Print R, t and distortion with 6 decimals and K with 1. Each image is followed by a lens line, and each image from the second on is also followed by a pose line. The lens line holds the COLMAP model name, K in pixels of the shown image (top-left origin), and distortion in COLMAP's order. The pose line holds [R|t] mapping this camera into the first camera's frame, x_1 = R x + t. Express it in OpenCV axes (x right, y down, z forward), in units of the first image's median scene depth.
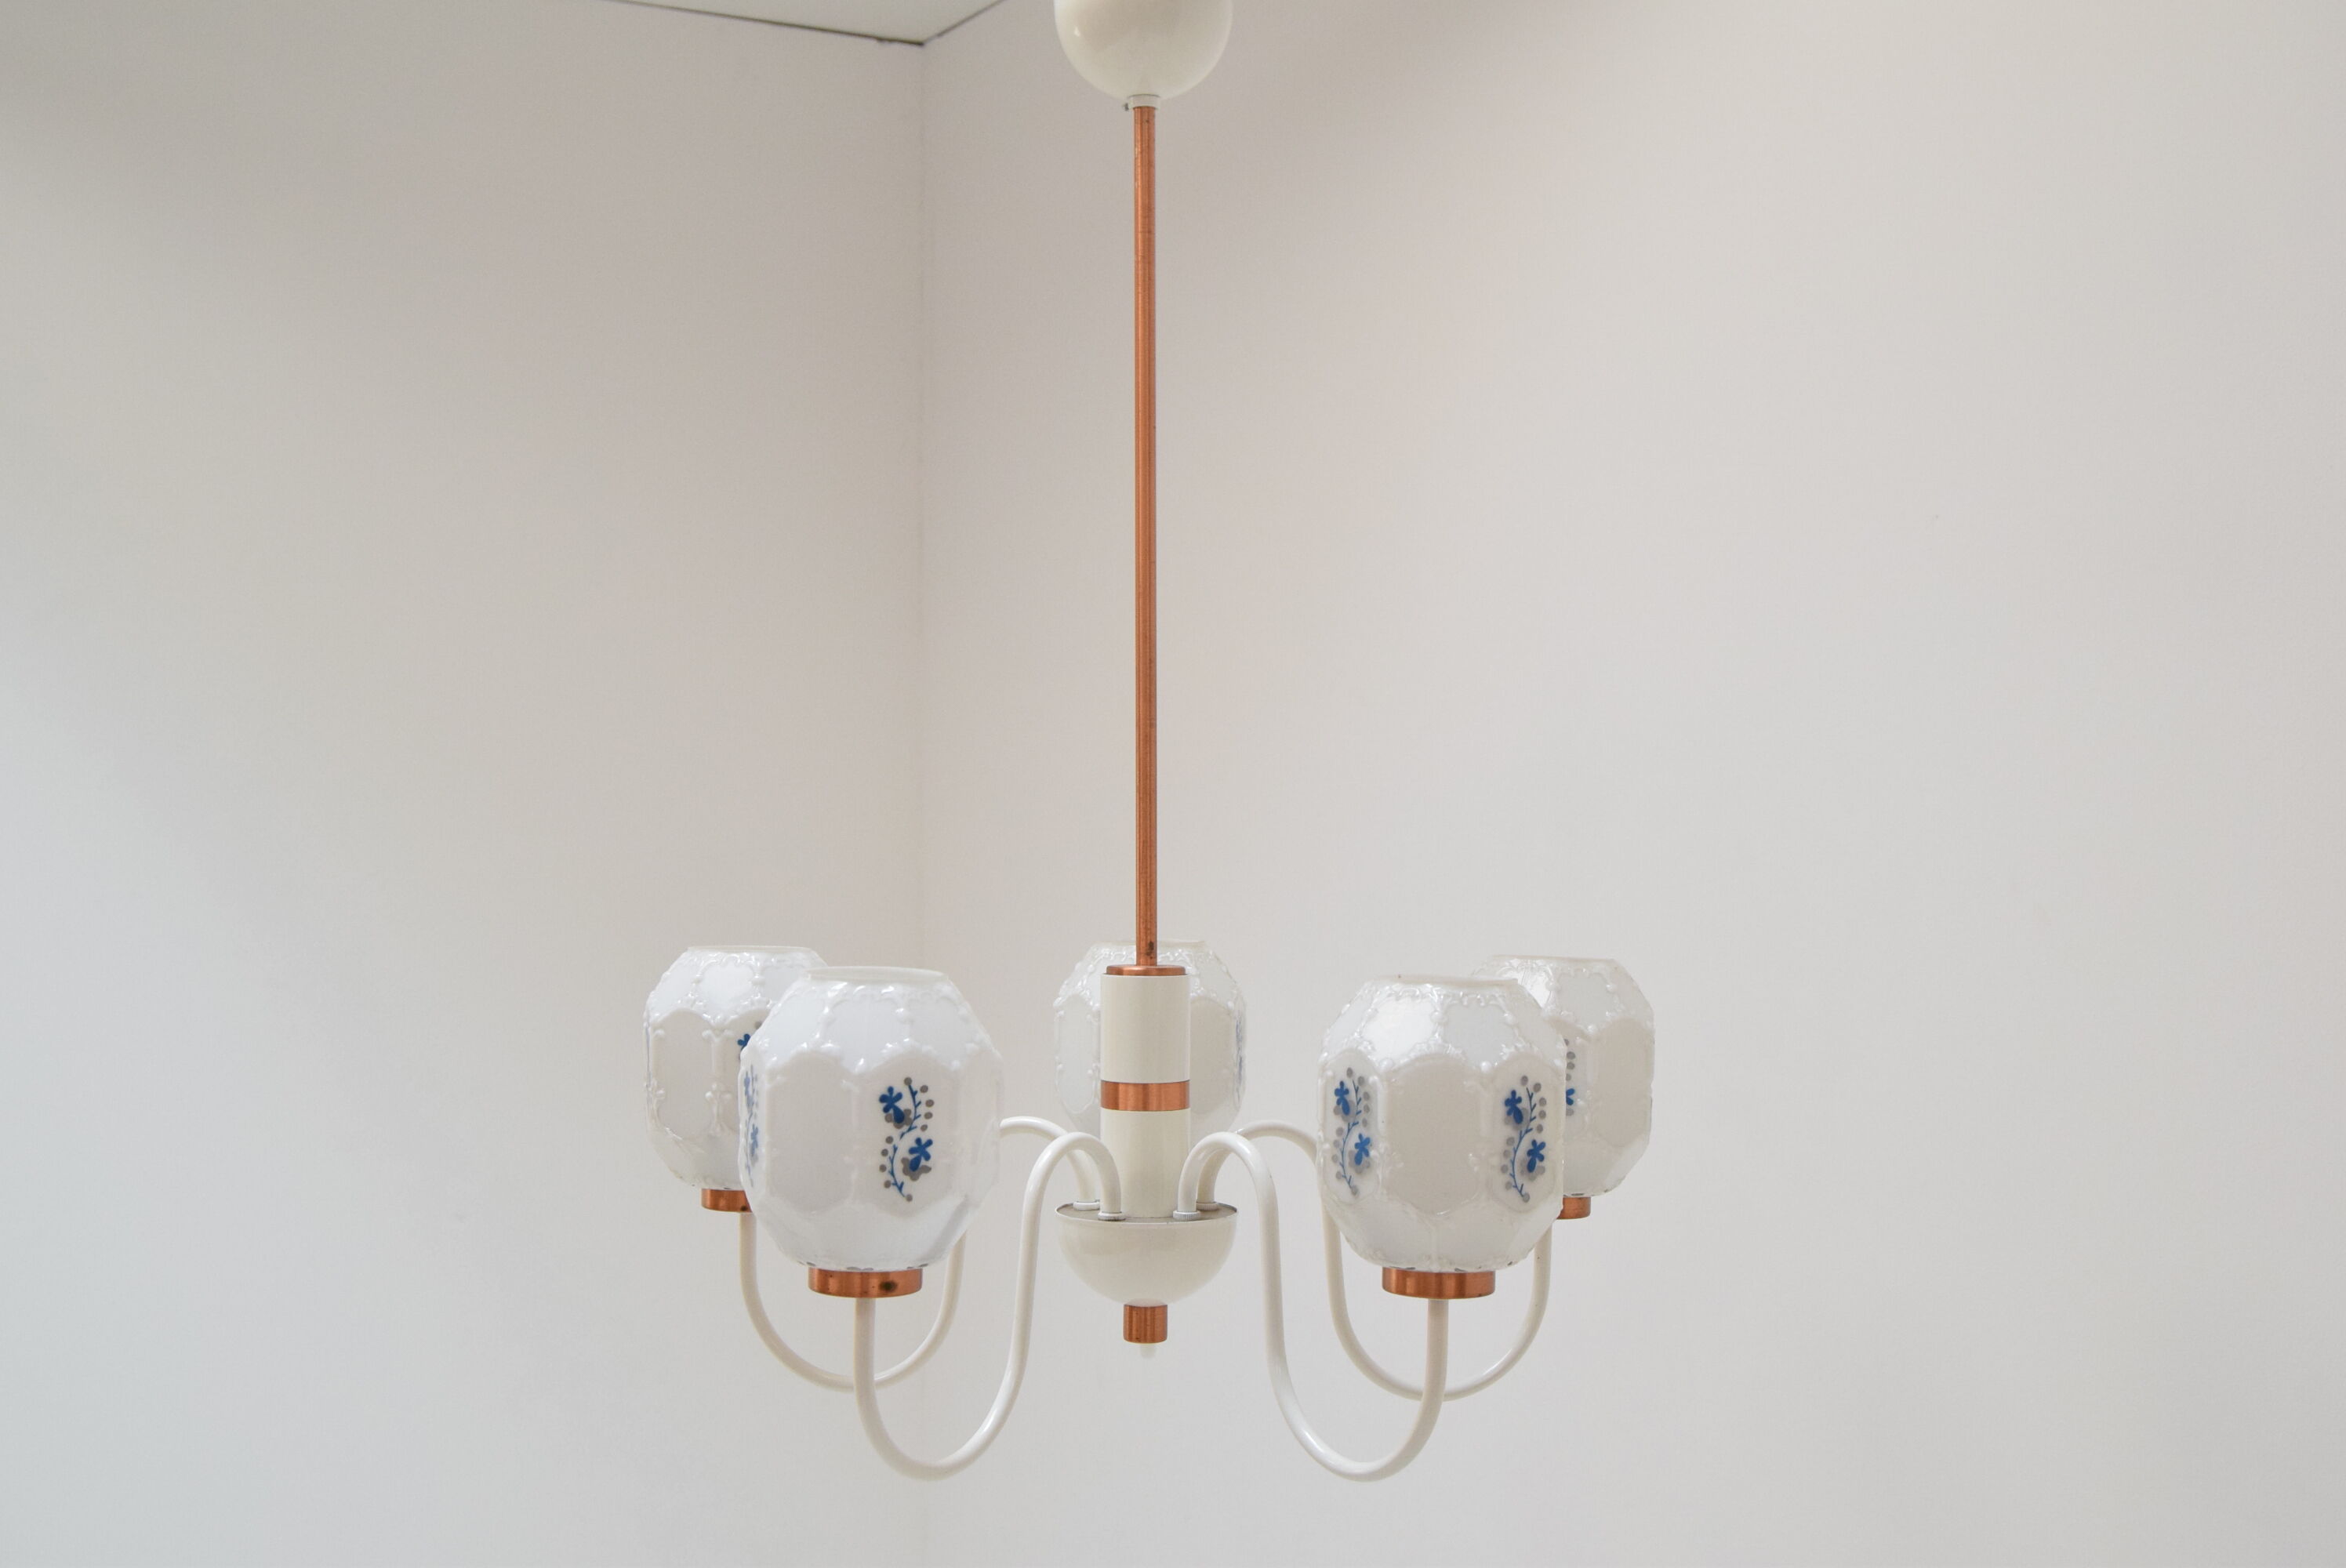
lens RADIAL K [[2699.5, 0, 1188.3], [0, 2699.5, 802.9], [0, 0, 1]] dist [0.025471, 0.000000]
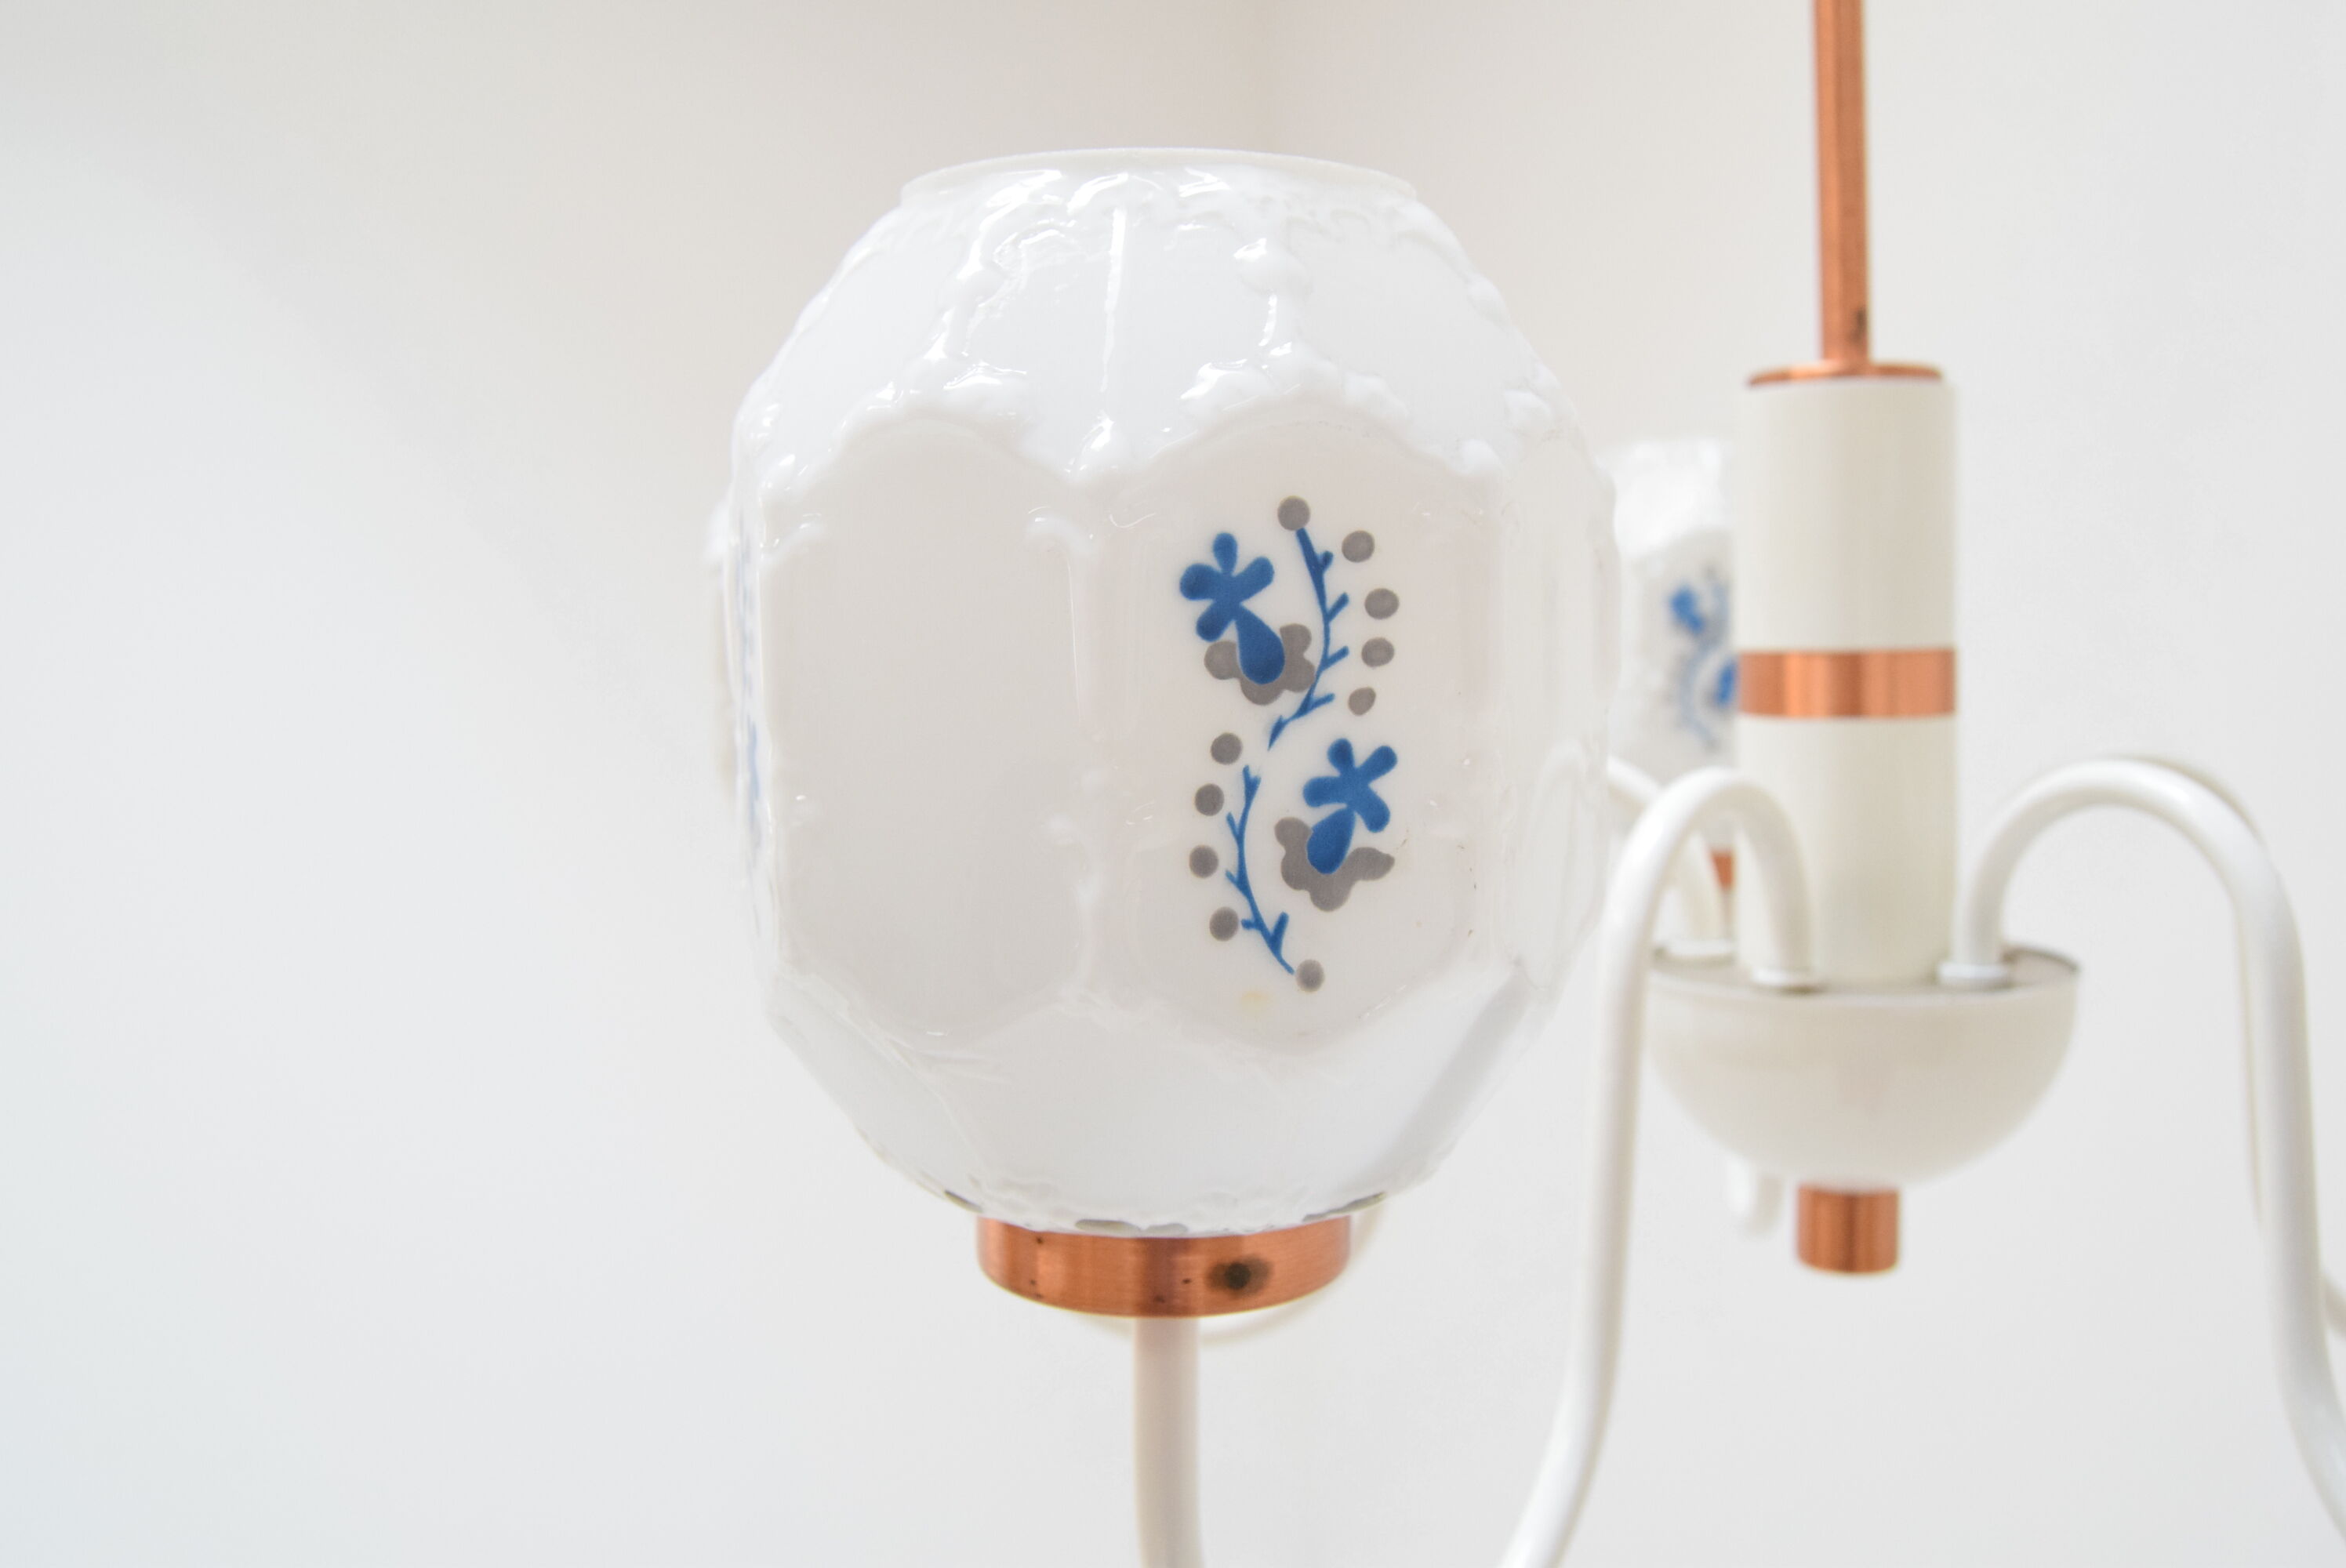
lens RADIAL K [[2479.7, 0, 1176.3], [0, 2479.7, 778.1], [0, 0, 1]] dist [0.012114, 0.000000]
pose [[0.991500, -0.018531, -0.128781, -0.085257], [0.030763, 0.995130, 0.093653, 0.105161], [0.126418, -0.096818, 0.987241, 0.768313]]
